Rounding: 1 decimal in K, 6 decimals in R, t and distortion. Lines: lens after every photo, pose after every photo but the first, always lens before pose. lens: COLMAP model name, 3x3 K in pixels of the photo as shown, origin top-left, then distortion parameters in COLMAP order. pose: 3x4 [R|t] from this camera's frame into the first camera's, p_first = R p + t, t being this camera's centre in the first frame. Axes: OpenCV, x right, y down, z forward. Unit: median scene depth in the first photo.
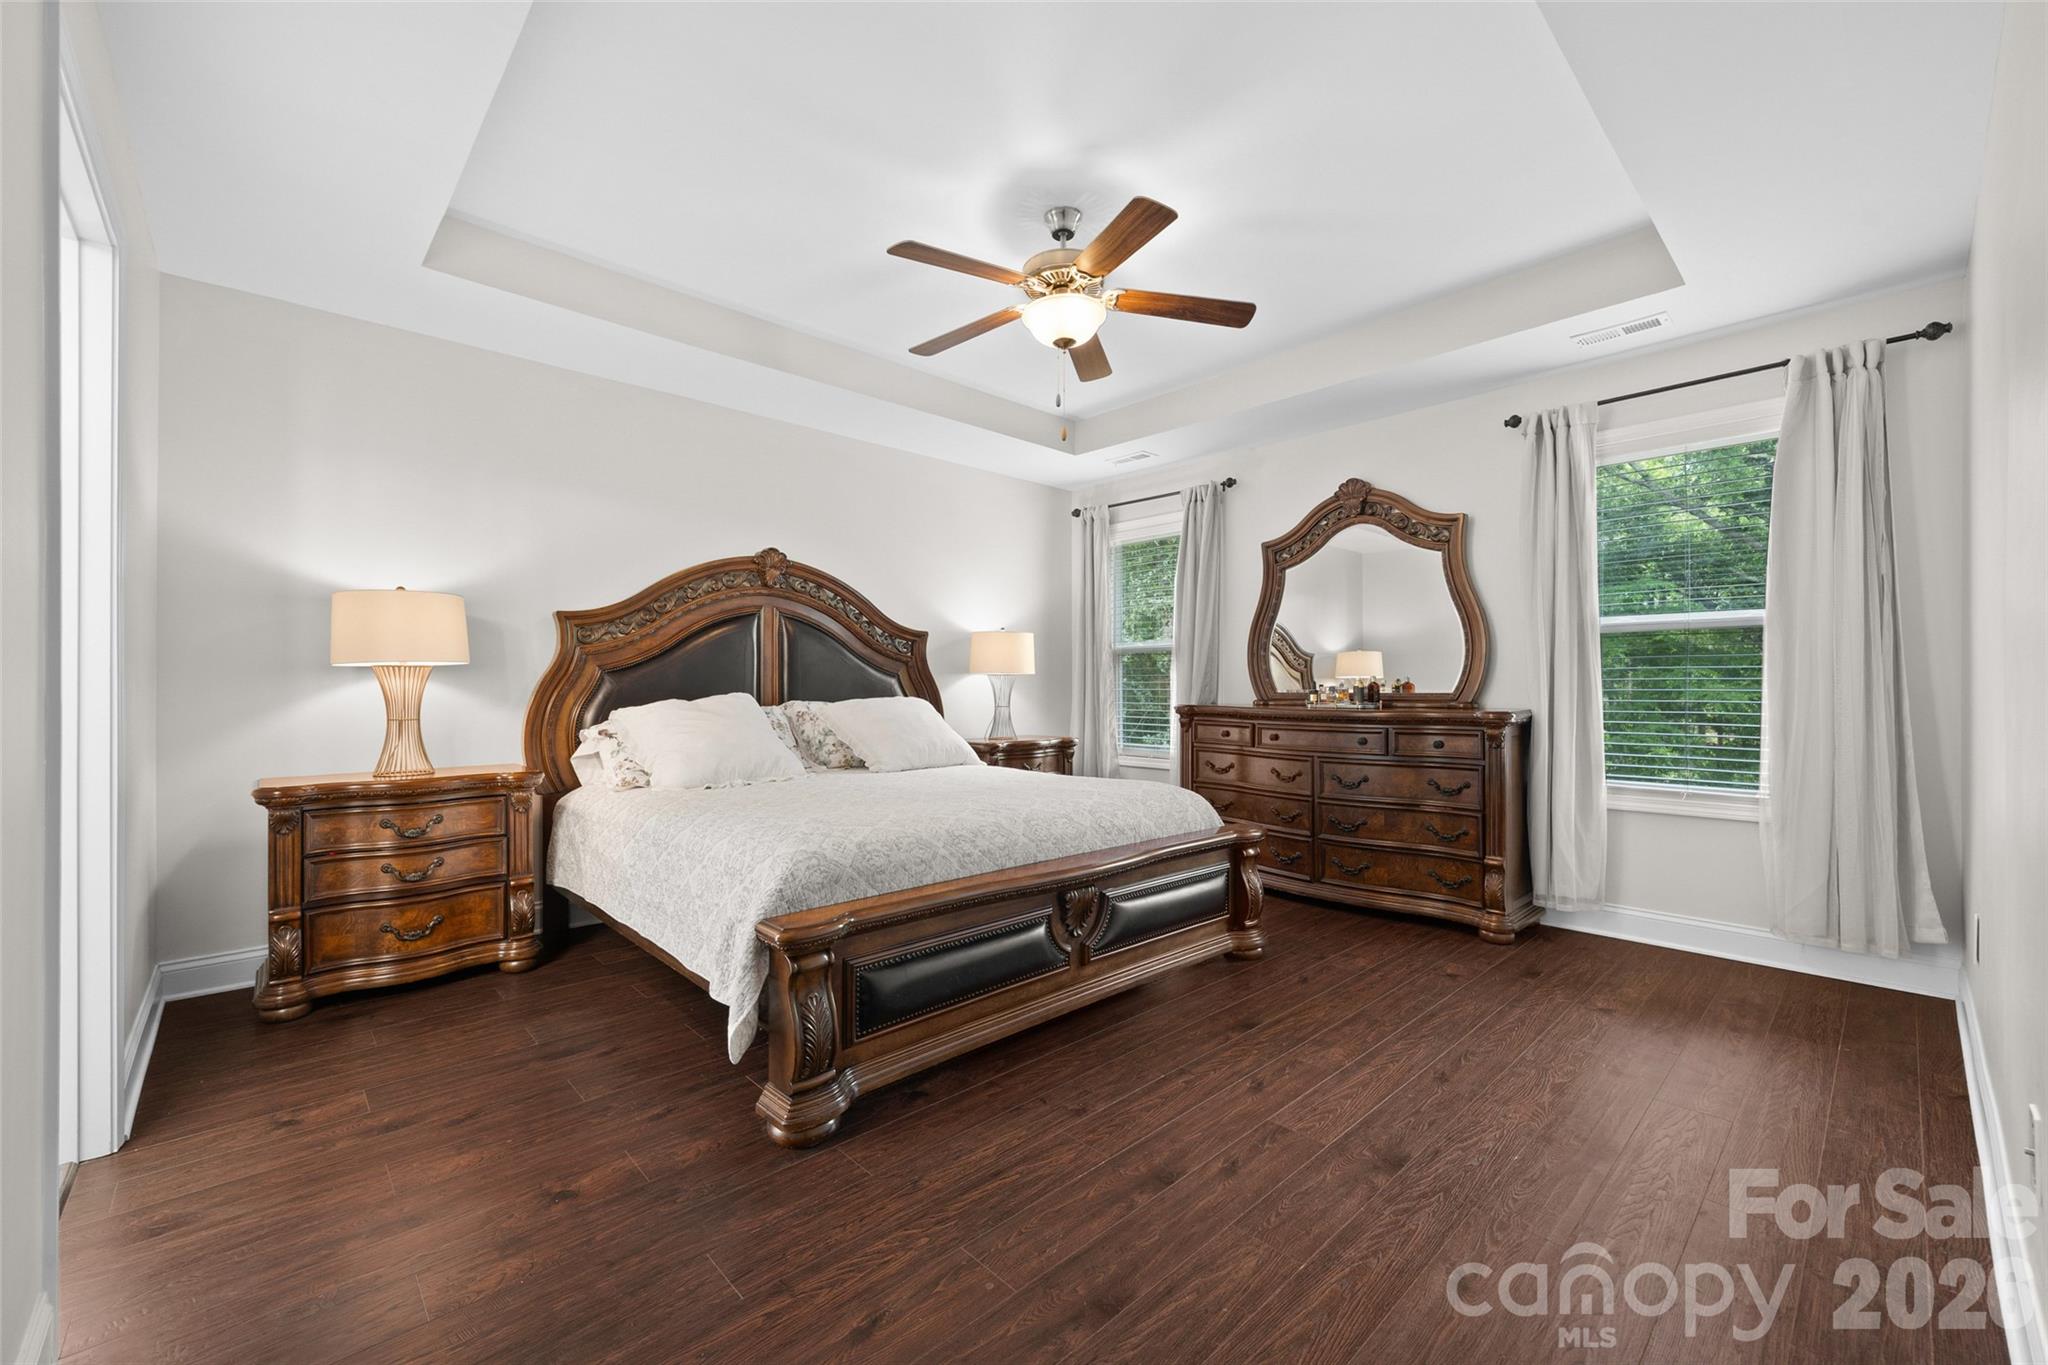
lens RADIAL K [[828.8, 0, 1015.0], [0, 828.8, 672.6], [0, 0, 1]] dist [0.000731, -0.000942]
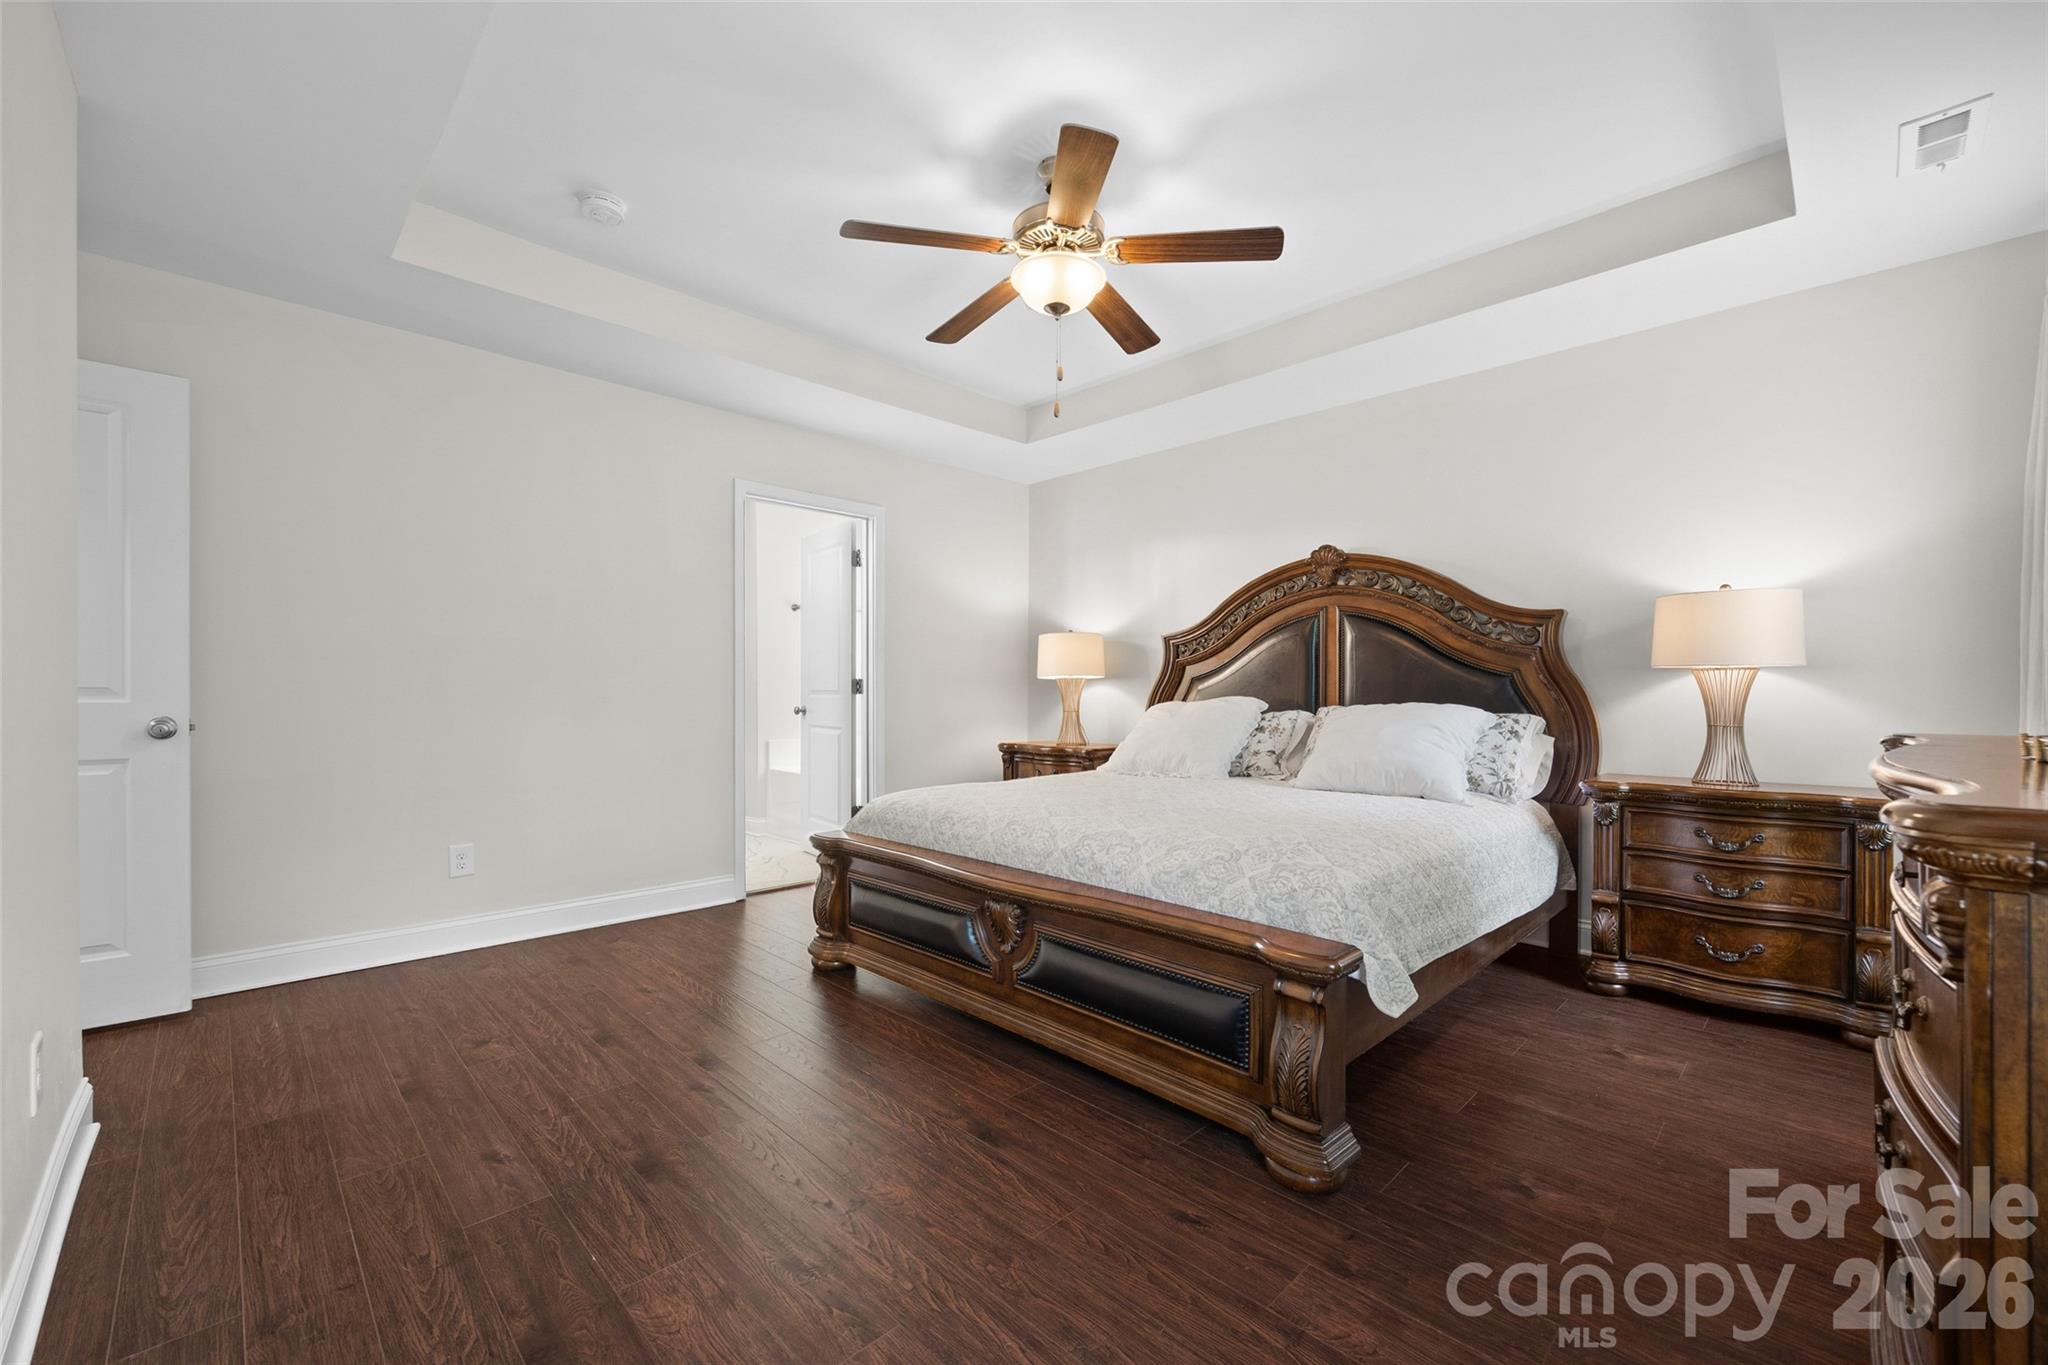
lens RADIAL K [[828.8, 0, 1034.0], [0, 828.8, 687.4], [0, 0, 1]] dist [0.000731, -0.000942]
pose [[0.029406, -0.003569, -0.999561, 0.663377], [0.015325, 0.999878, -0.003120, 0.011063], [0.999450, -0.015226, 0.029457, 0.651499]]
